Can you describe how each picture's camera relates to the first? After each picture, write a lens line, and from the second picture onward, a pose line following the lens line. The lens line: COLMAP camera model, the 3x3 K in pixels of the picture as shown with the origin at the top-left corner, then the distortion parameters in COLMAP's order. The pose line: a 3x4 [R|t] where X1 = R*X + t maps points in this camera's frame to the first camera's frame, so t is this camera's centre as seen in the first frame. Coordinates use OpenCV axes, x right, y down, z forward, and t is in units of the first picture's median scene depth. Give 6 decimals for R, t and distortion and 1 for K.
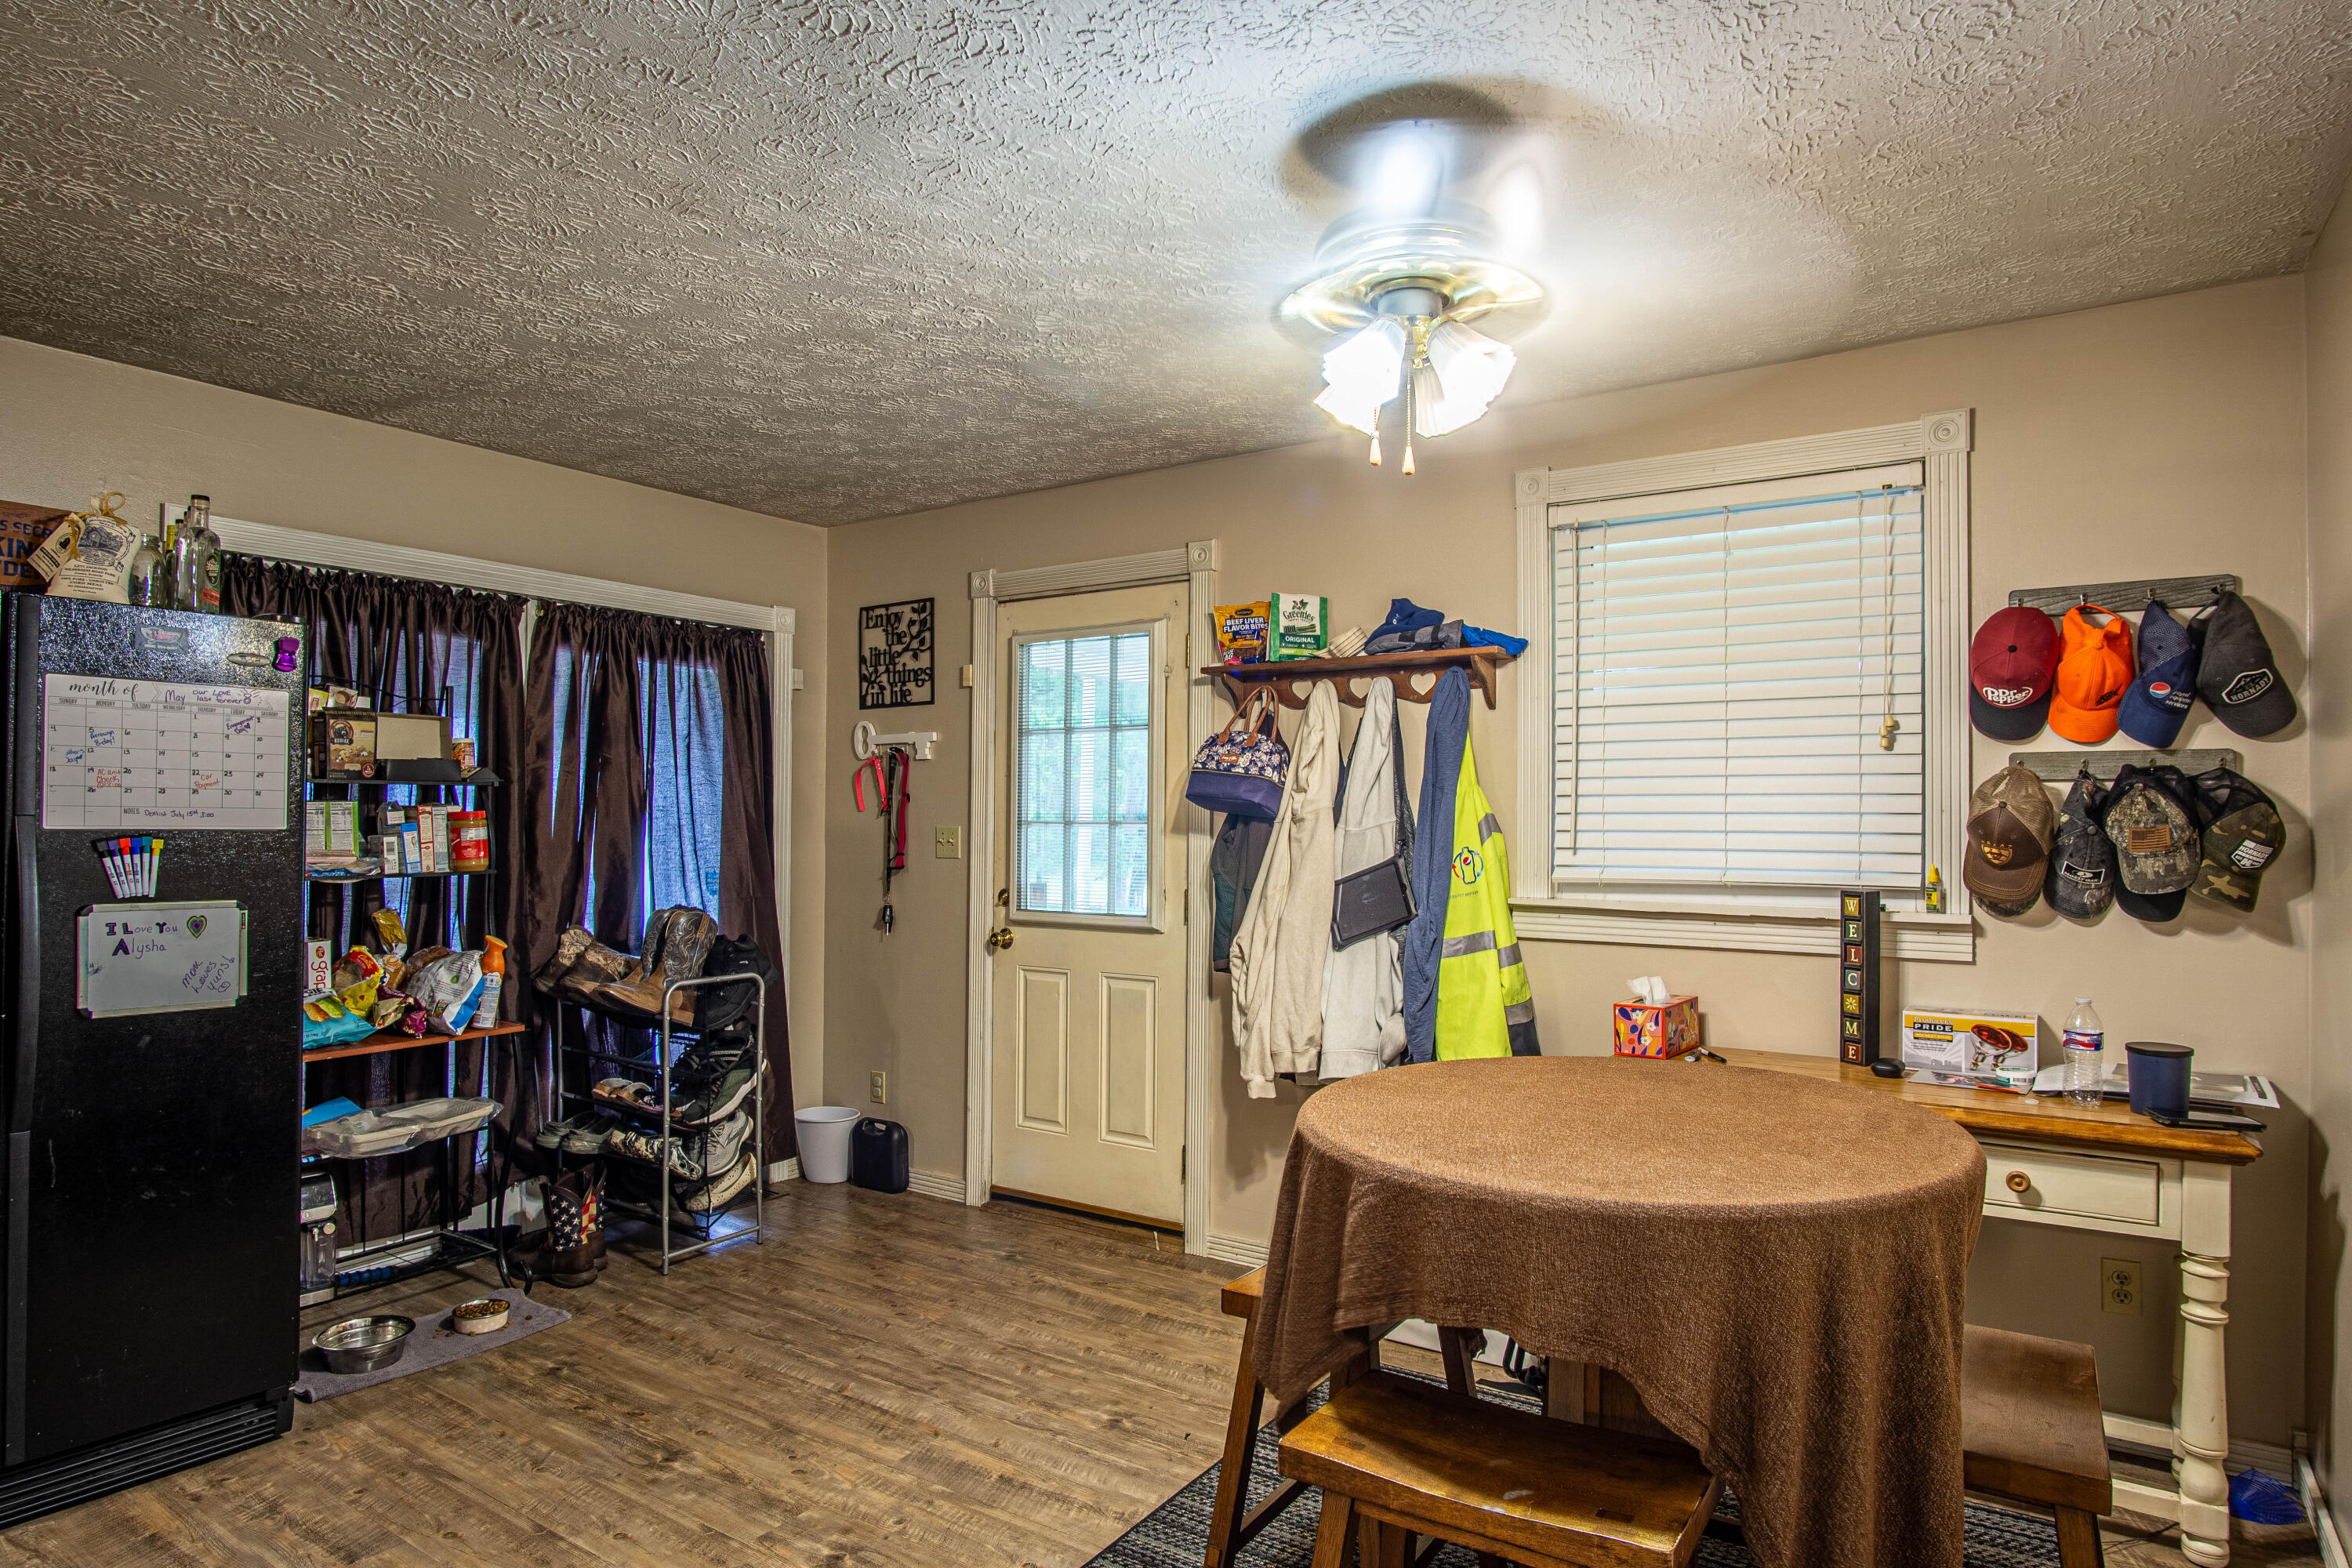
lens RADIAL K [[1307.7, 0, 1177.5], [0, 1307.7, 823.8], [0, 0, 1]] dist [-0.000852, -0.000050]
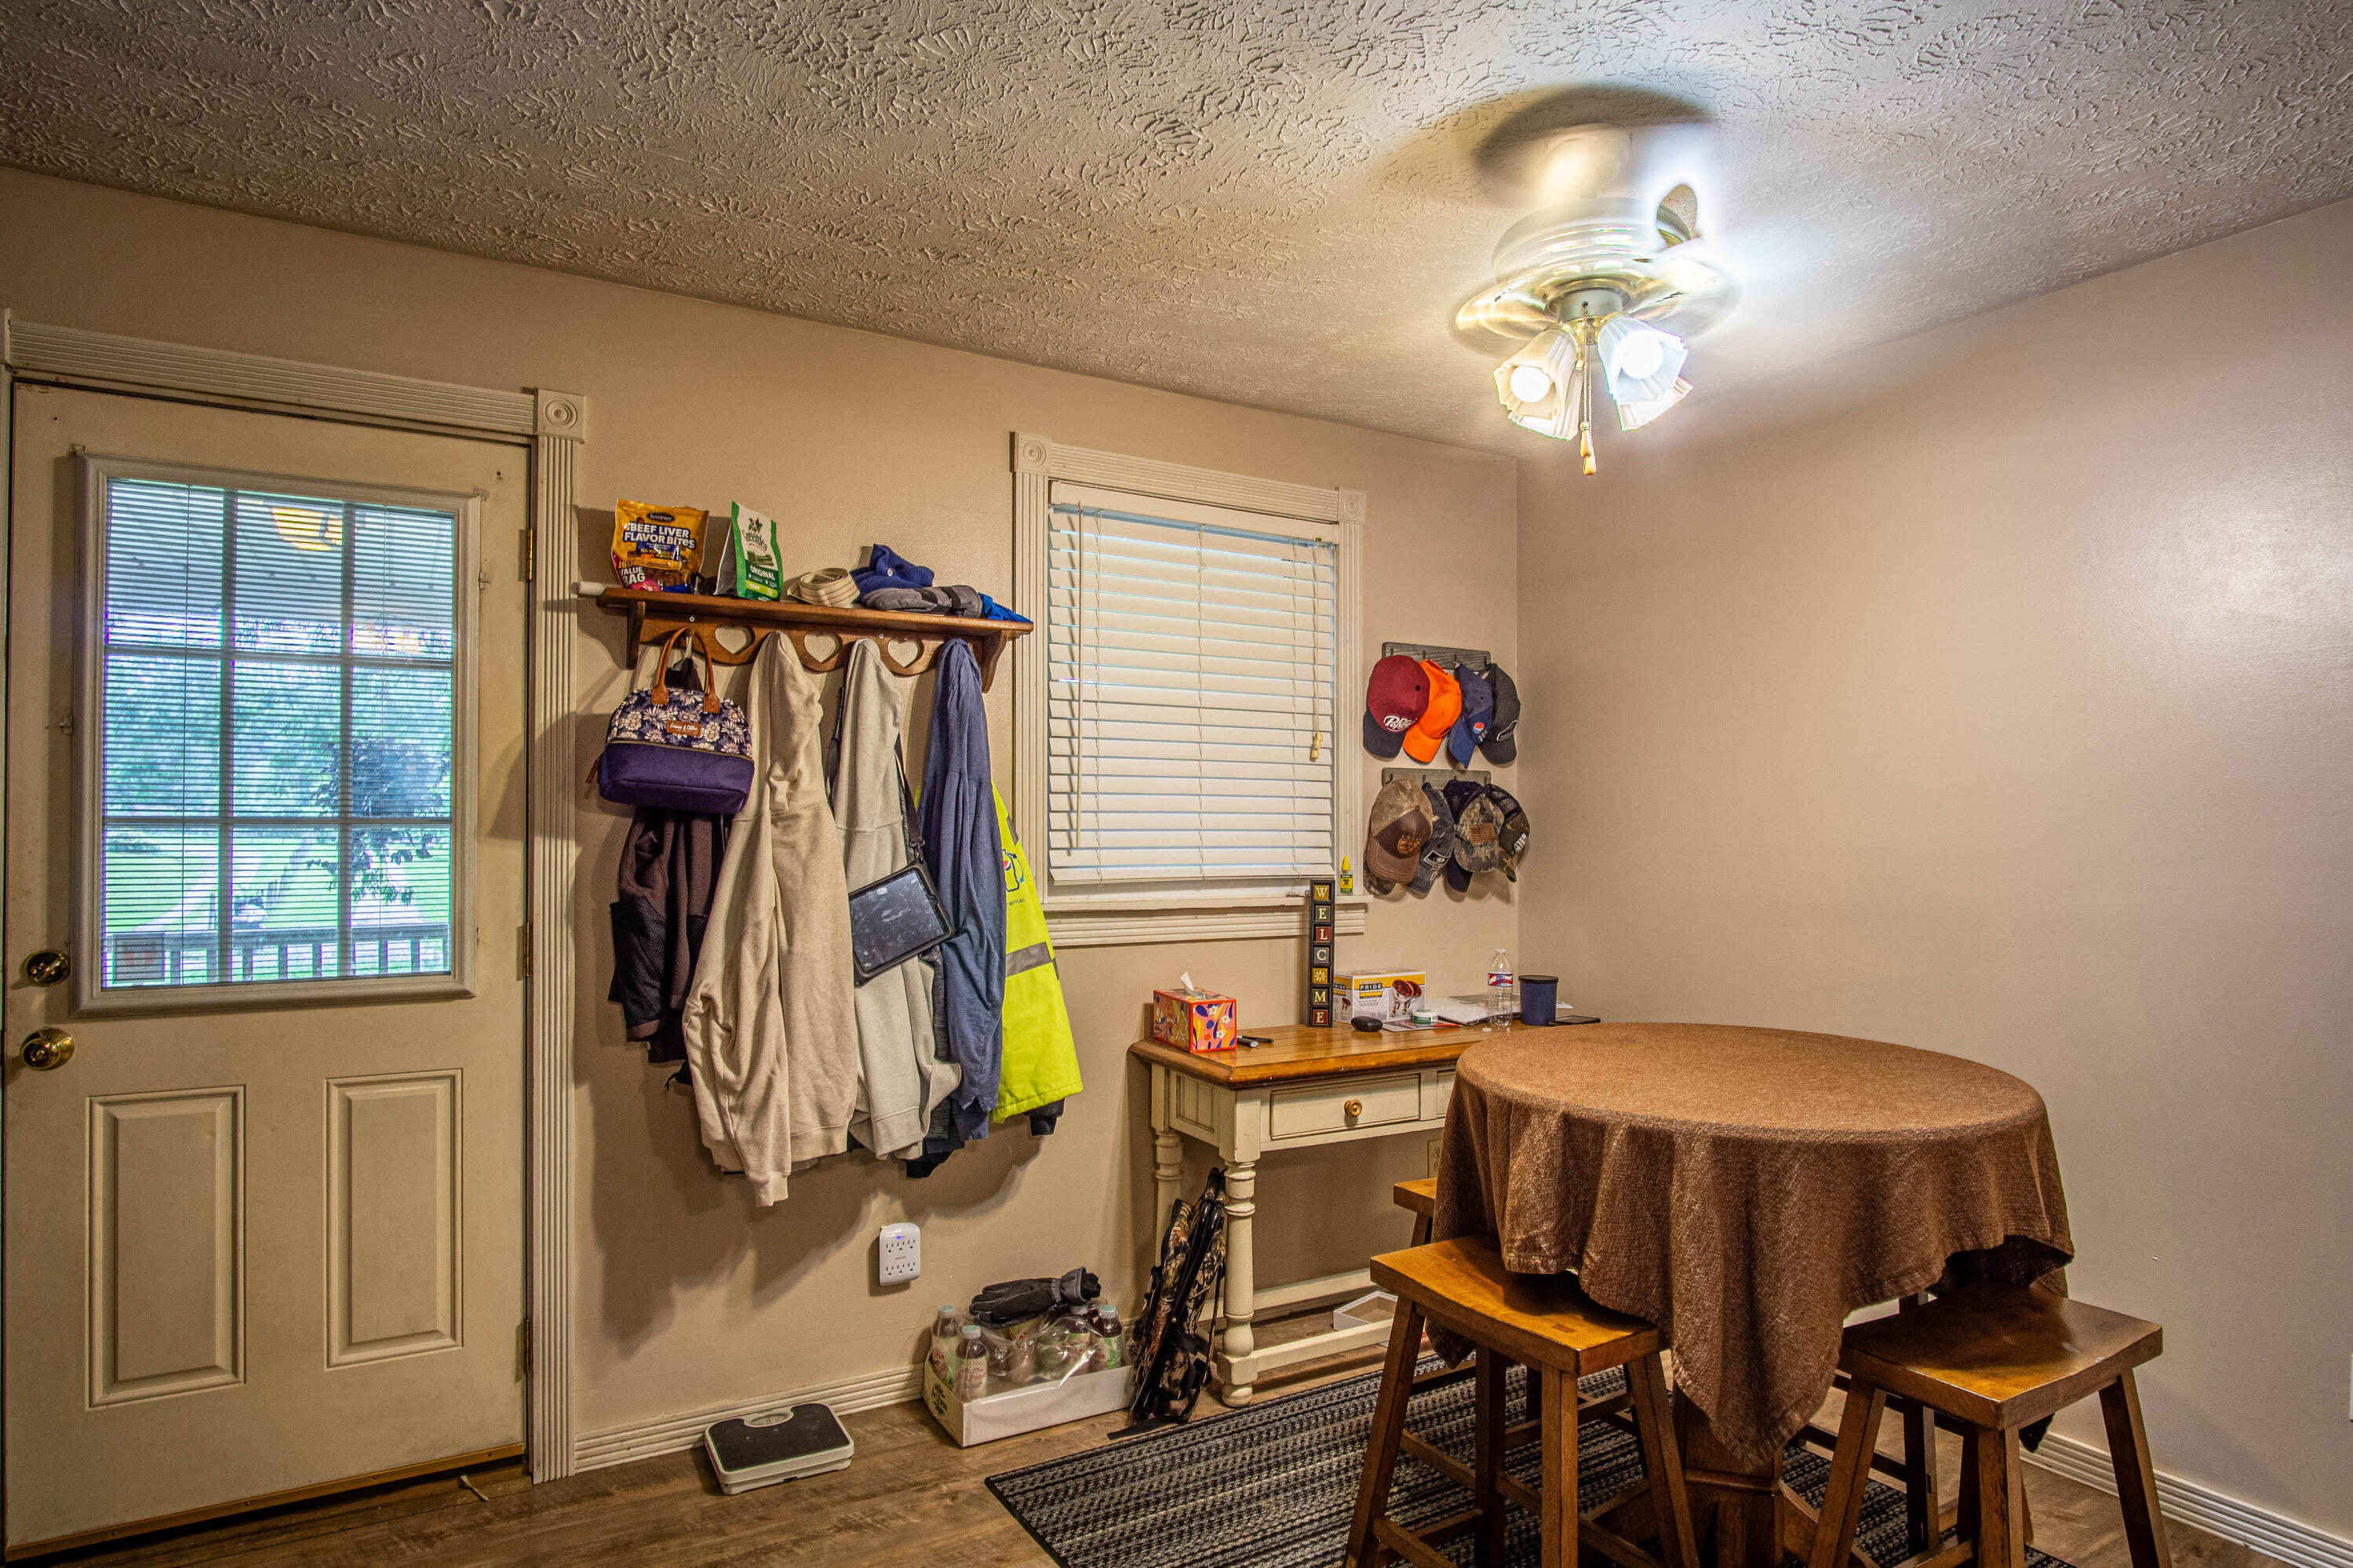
lens RADIAL K [[1368.8, 0, 1178.7], [0, 1368.8, 811.3], [0, 0, 1]] dist [-0.003093, -0.012493]
pose [[0.427620, 0.002777, 0.903954, -0.551533], [-0.004520, 0.999989, -0.000934, -0.007222], [-0.903947, -0.003686, 0.427628, 0.499405]]
